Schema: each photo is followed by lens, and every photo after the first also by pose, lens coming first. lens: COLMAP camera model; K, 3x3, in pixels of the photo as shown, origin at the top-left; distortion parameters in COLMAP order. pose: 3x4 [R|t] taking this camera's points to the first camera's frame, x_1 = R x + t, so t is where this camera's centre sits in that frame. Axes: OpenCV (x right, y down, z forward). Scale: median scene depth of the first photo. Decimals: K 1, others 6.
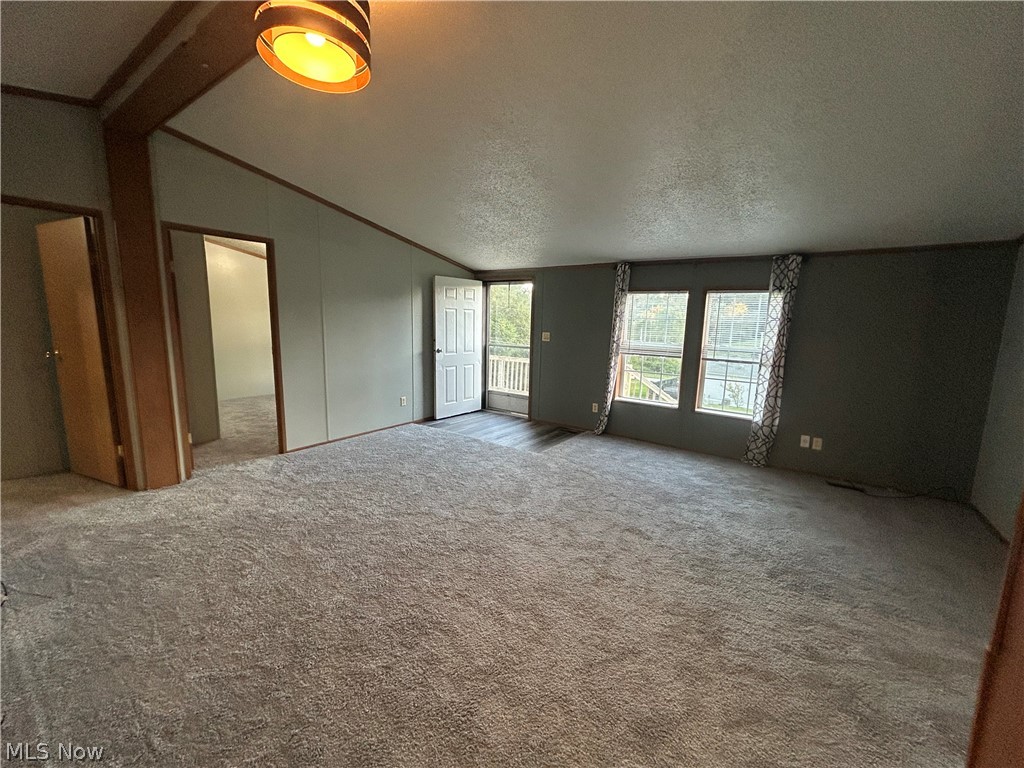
lens RADIAL K [[414.2, 0, 507.8], [0, 414.2, 381.0], [0, 0, 1]] dist [0.000960, 0.000187]
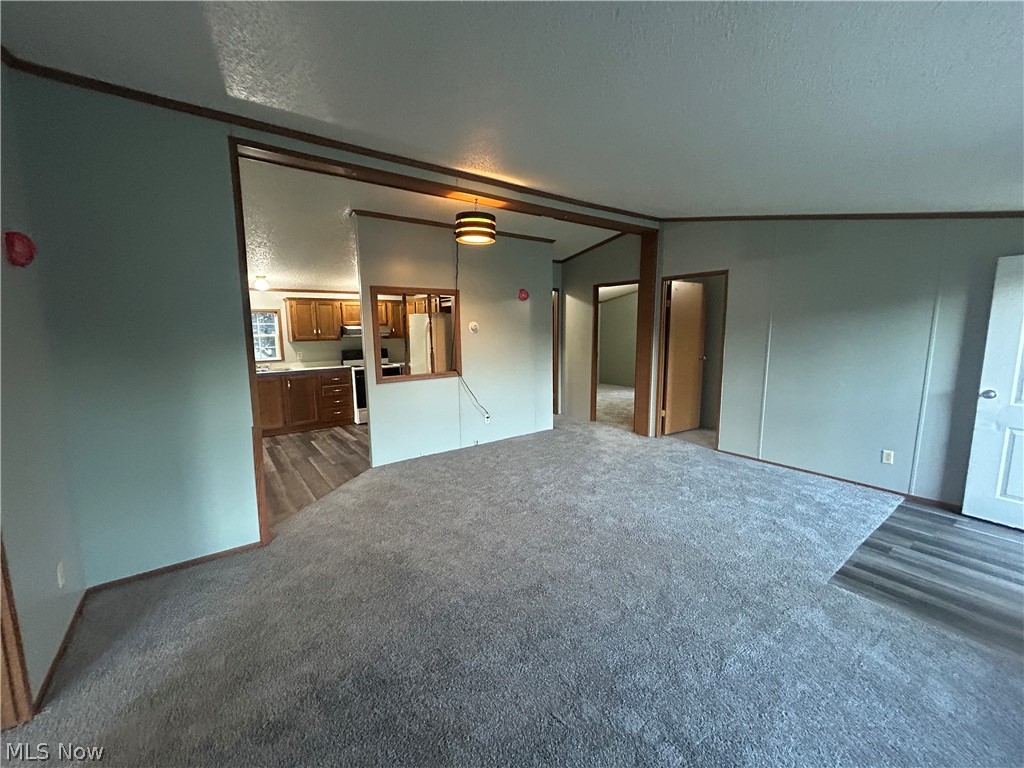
lens RADIAL K [[414.2, 0, 513.8], [0, 414.2, 383.2], [0, 0, 1]] dist [0.000960, 0.000187]
pose [[-0.308334, 0.111189, -0.944758, 0.667429], [-0.137383, 0.977529, 0.159883, -0.110514], [0.941305, 0.179091, -0.286130, 0.700540]]
